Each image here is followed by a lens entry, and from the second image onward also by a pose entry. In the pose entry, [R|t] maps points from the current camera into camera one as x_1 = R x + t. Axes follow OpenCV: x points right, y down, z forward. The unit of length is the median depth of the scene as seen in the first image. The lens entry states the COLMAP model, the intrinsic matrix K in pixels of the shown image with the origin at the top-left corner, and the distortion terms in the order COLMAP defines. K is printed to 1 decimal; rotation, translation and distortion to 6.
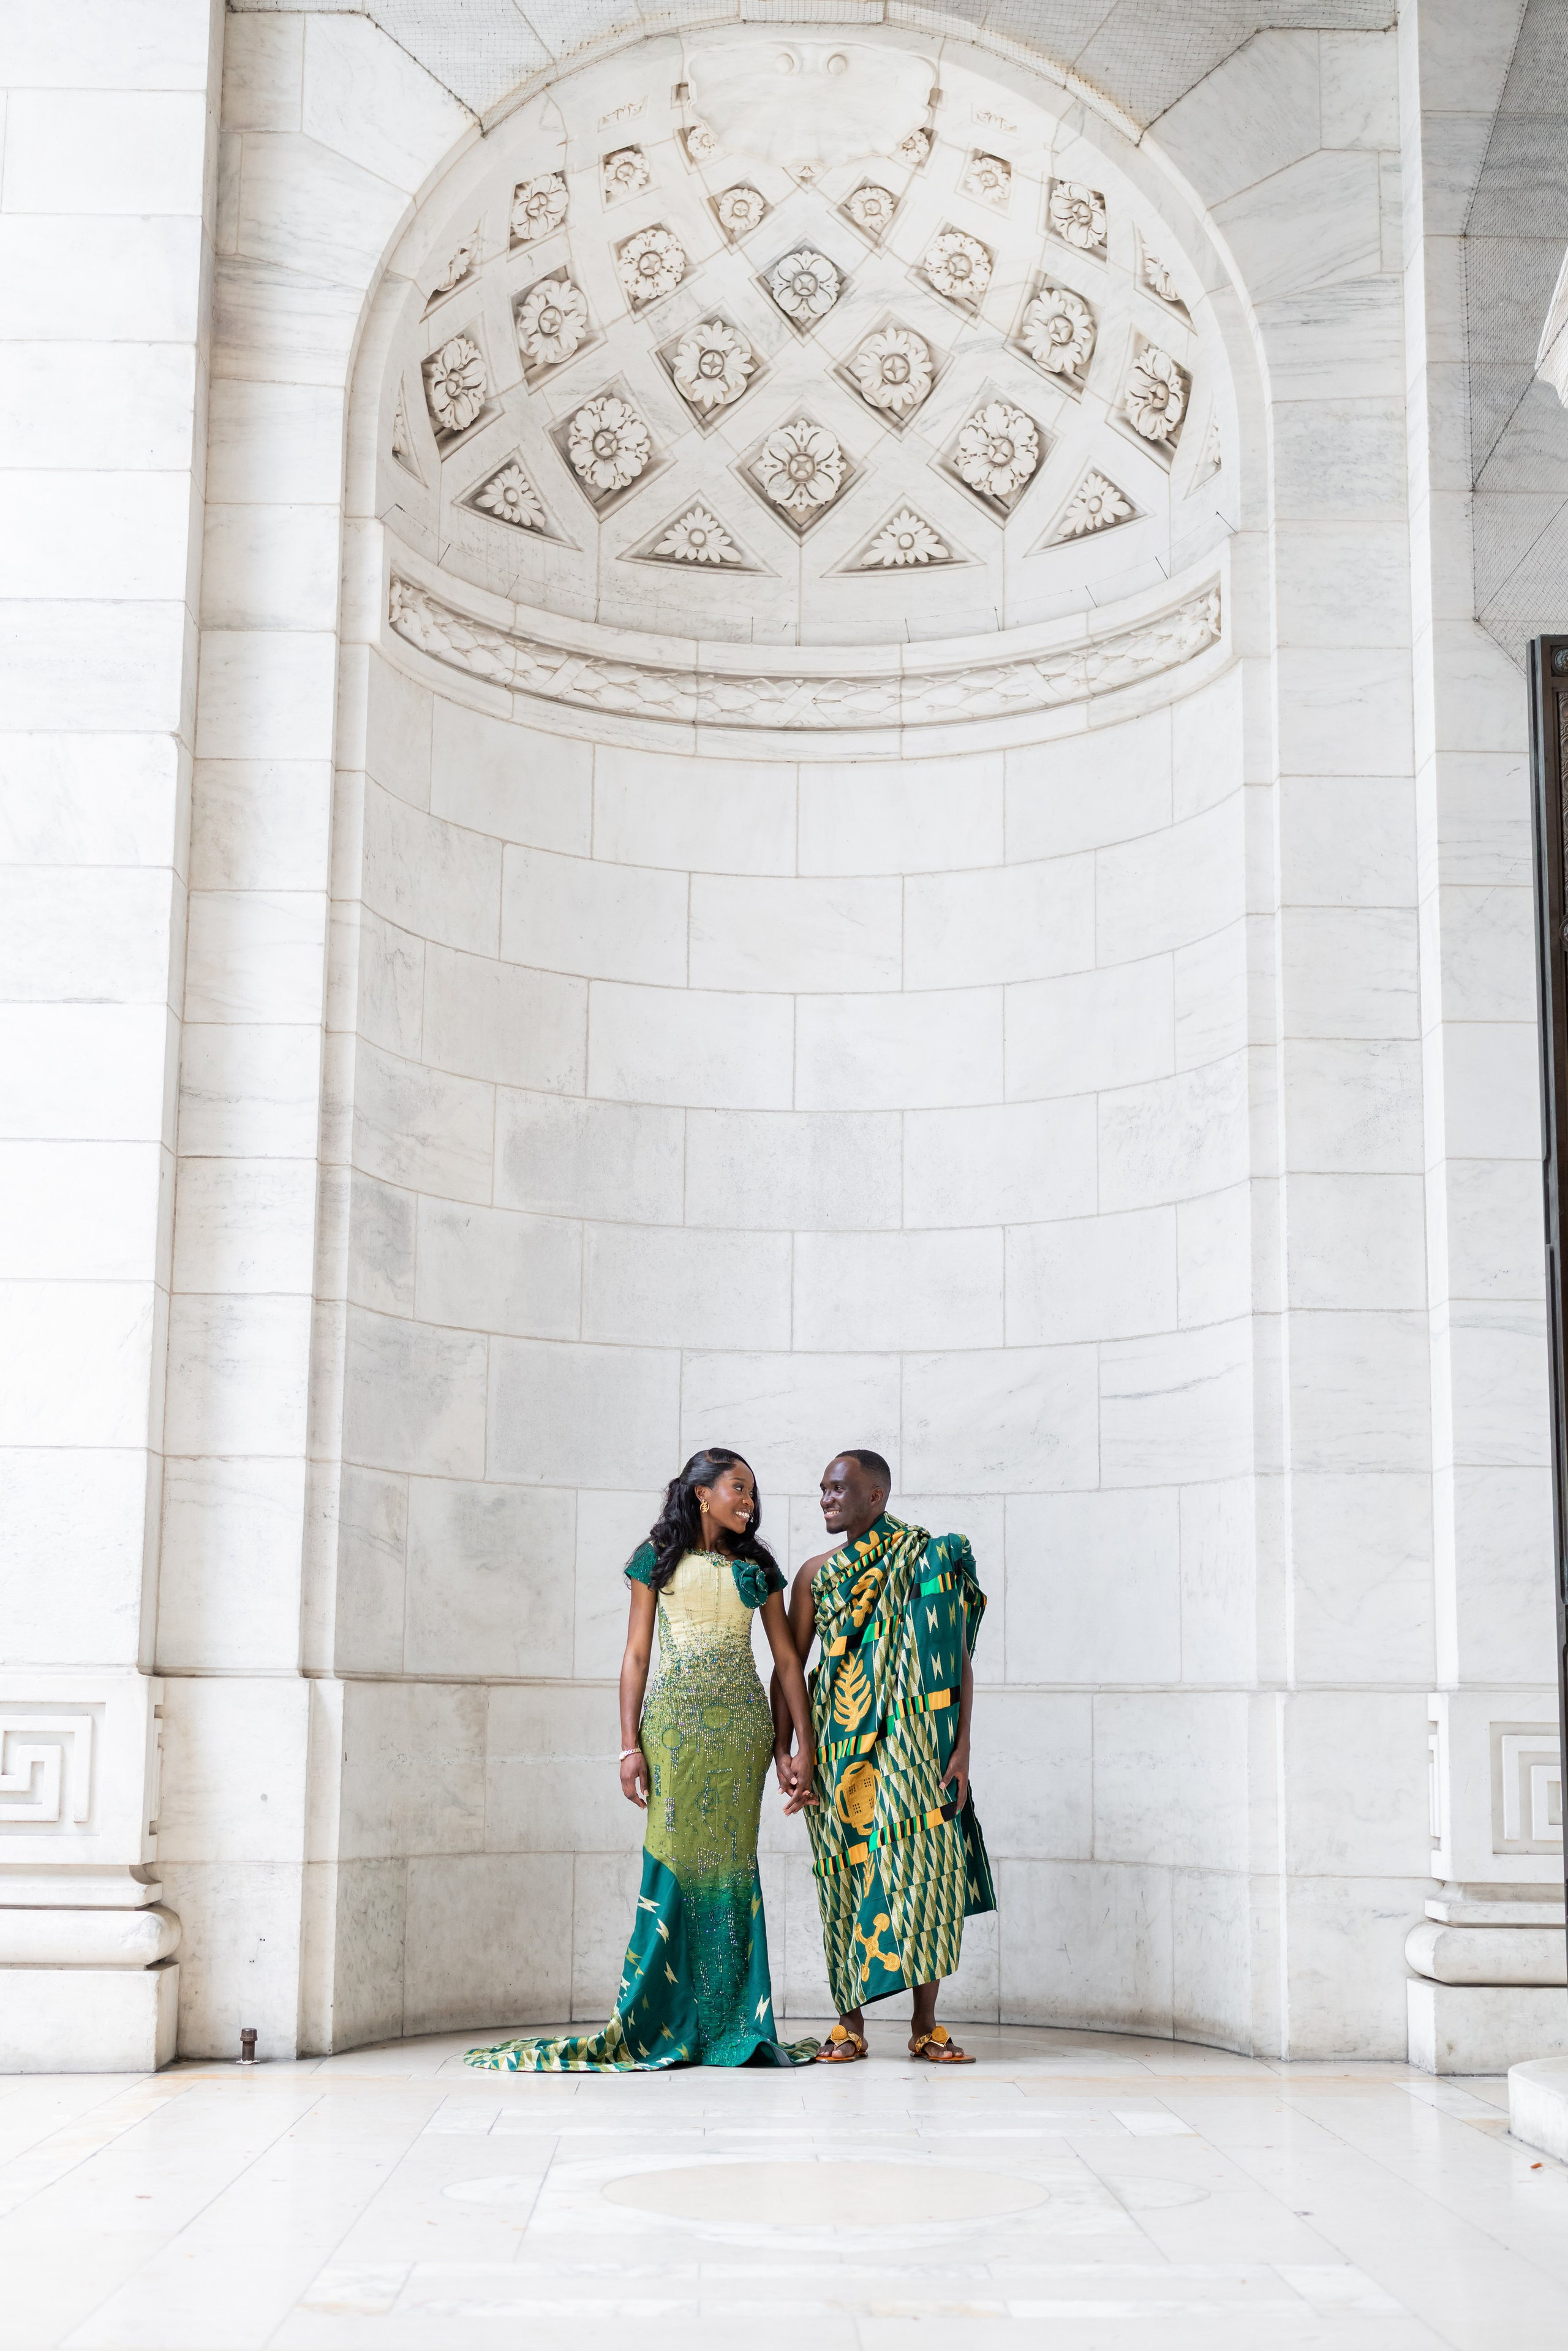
lens RADIAL K [[3235.4, 0, 765.7], [0, 3235.4, 1156.1], [0, 0, 1]] dist [-0.003794, 0.000000]
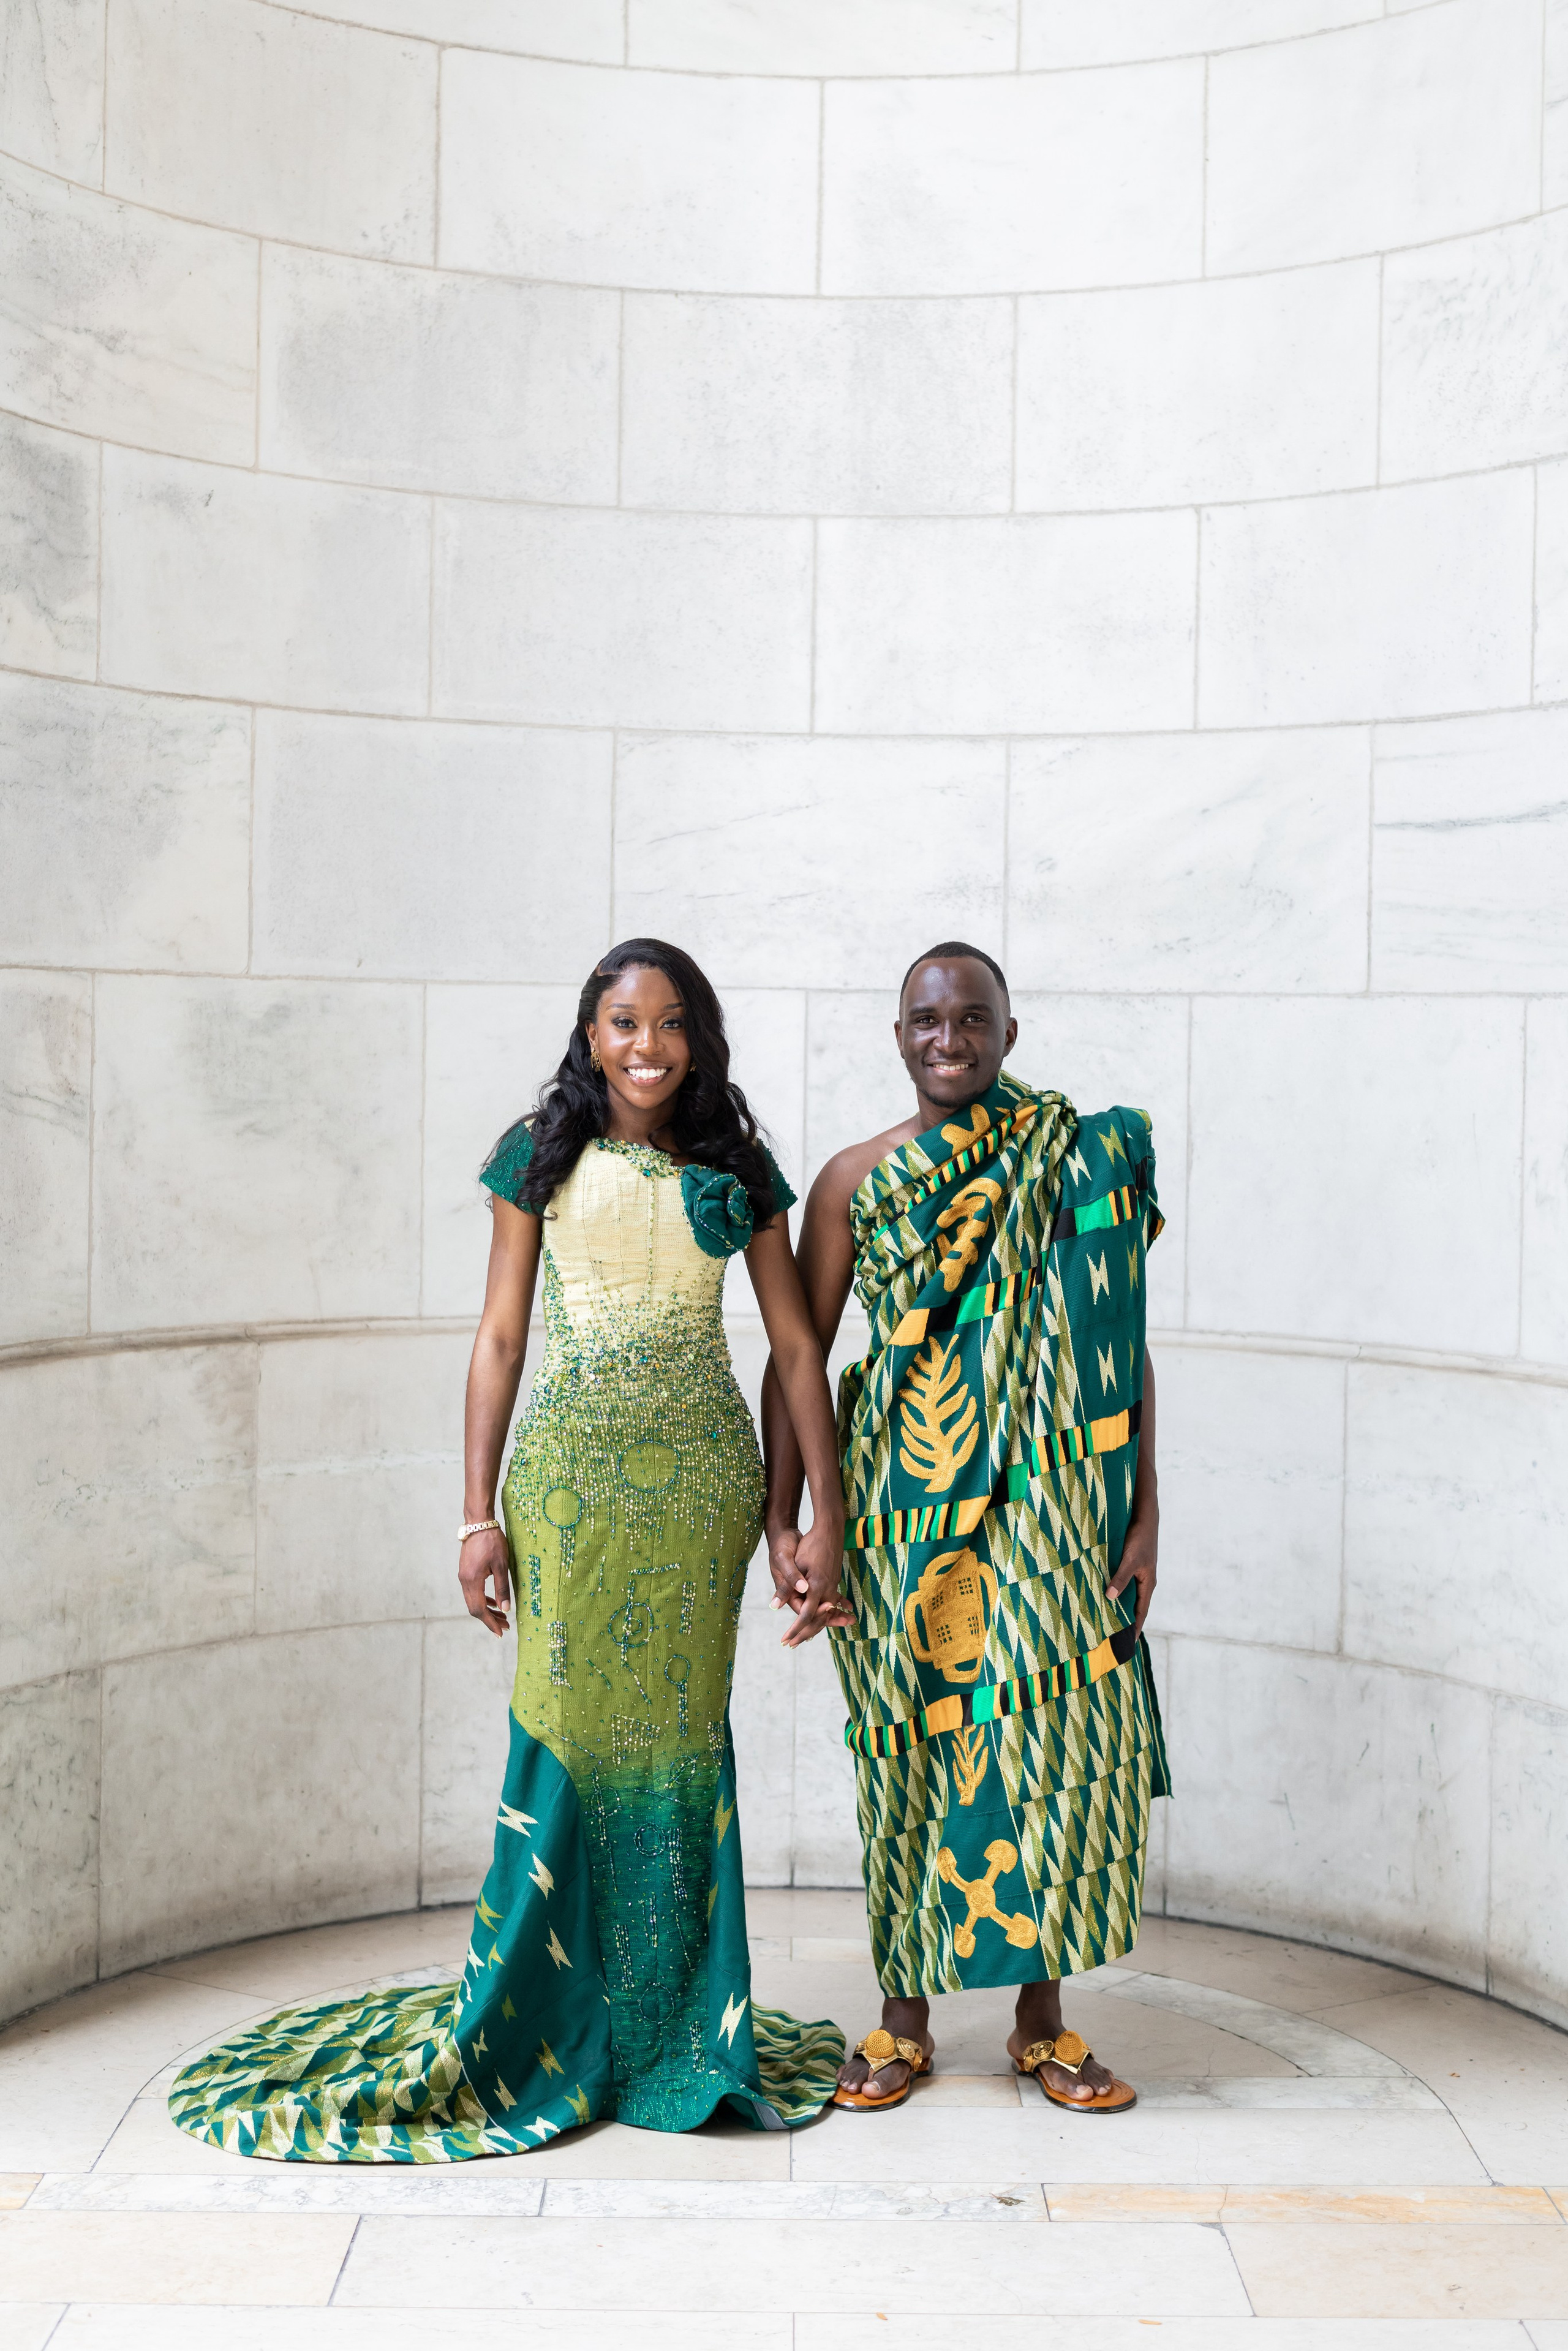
lens RADIAL K [[3424.4, 0, 768.8], [0, 3424.4, 1092.5], [0, 0, 1]] dist [-0.004998, 0.000000]
pose [[0.999775, 0.004690, -0.020681, 0.014110], [-0.000759, 0.982524, 0.186135, 0.011769], [0.021192, -0.186078, 0.982306, 0.436230]]
